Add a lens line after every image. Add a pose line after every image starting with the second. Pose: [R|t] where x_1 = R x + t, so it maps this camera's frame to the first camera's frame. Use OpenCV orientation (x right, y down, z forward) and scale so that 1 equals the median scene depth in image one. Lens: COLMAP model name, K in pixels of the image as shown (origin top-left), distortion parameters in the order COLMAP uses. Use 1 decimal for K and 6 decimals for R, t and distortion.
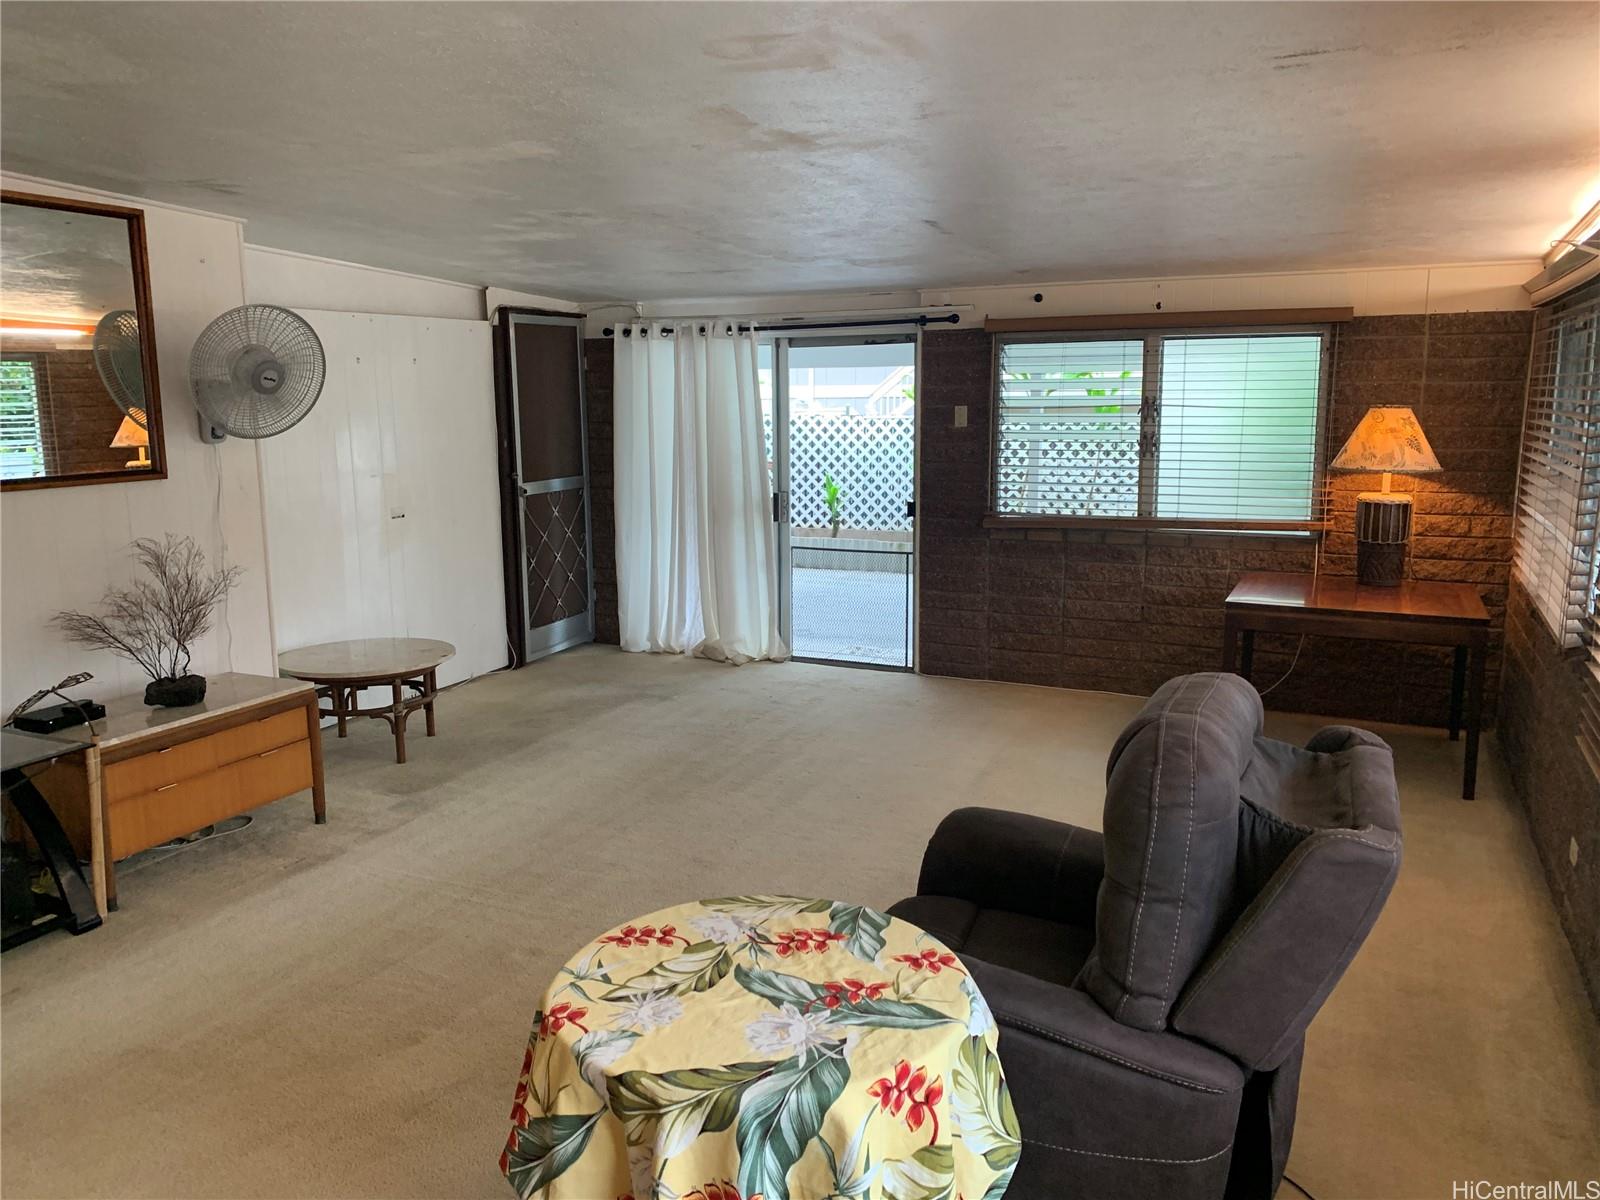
lens RADIAL K [[1228.3, 0, 793.5], [0, 1228.3, 608.3], [0, 0, 1]] dist [0.035097, -0.039397]
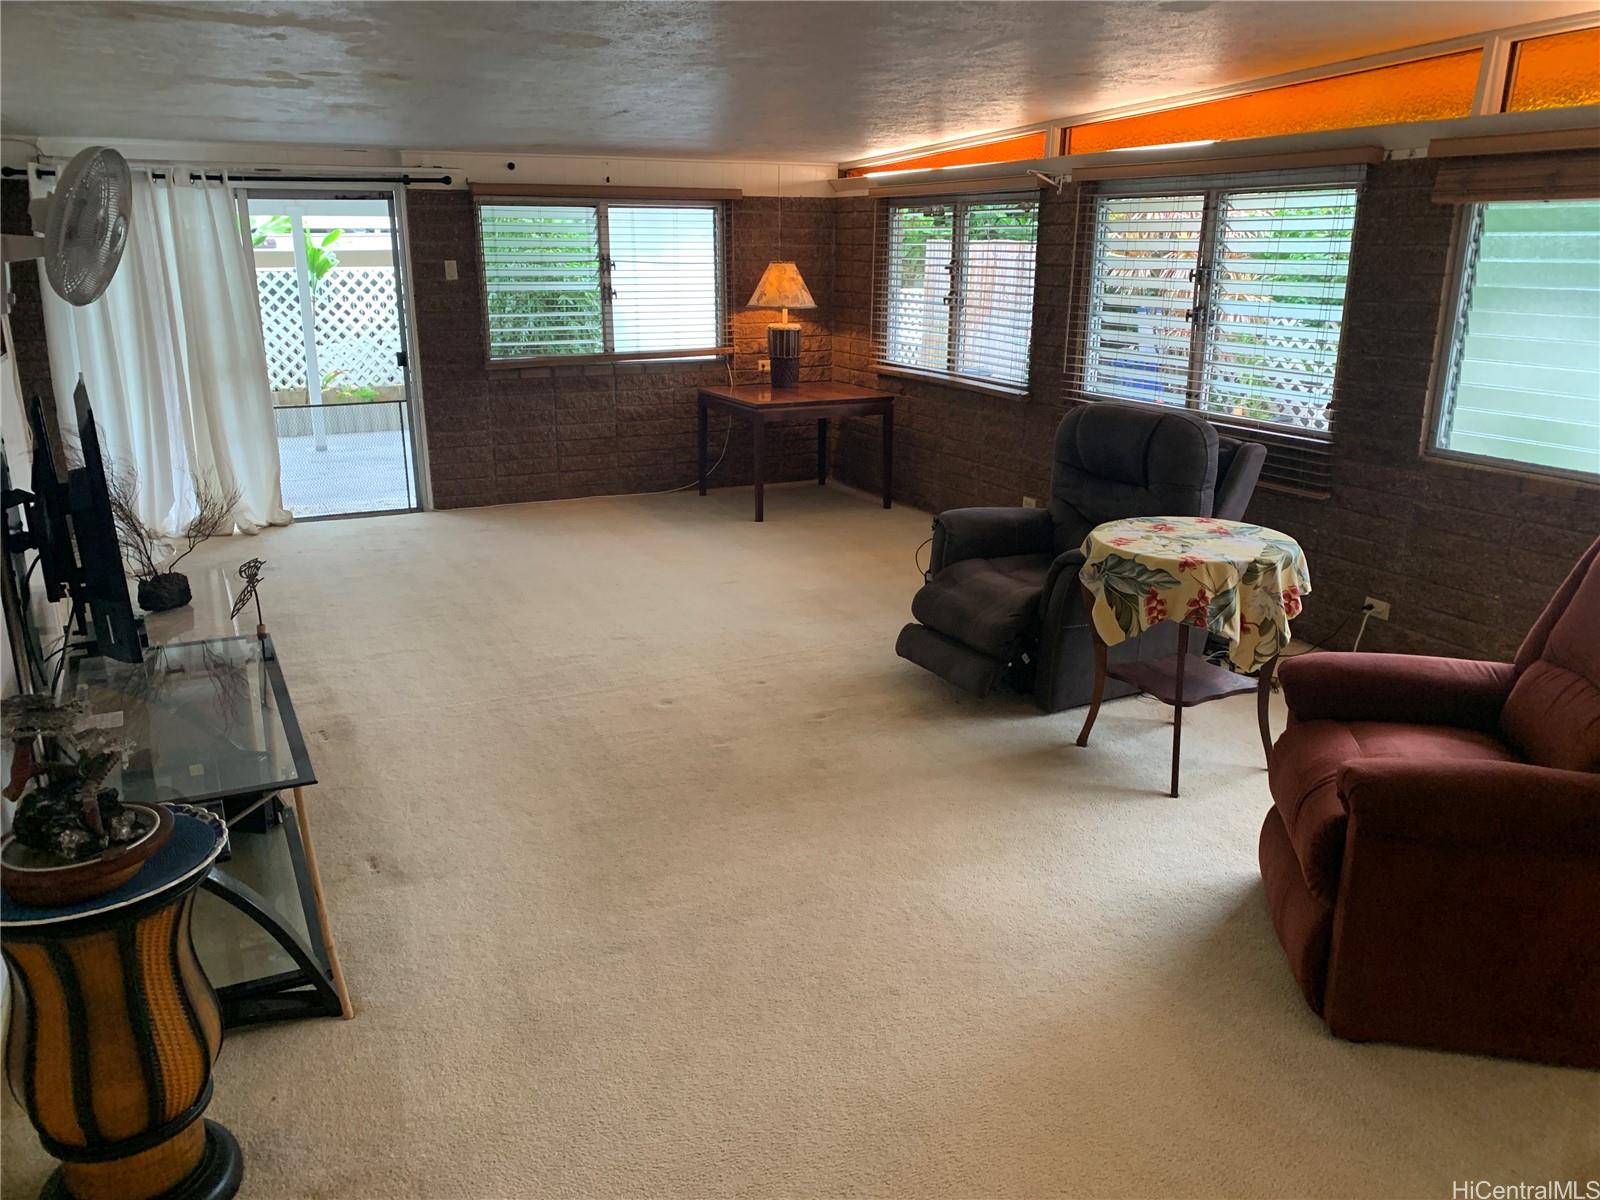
lens RADIAL K [[1228.3, 0, 801.5], [0, 1228.3, 596.7], [0, 0, 1]] dist [0.035097, -0.039397]
pose [[0.623271, -0.207359, 0.754013, -0.580881], [0.129213, 0.978258, 0.162220, -0.008325], [-0.771257, -0.003678, 0.636513, 0.047781]]
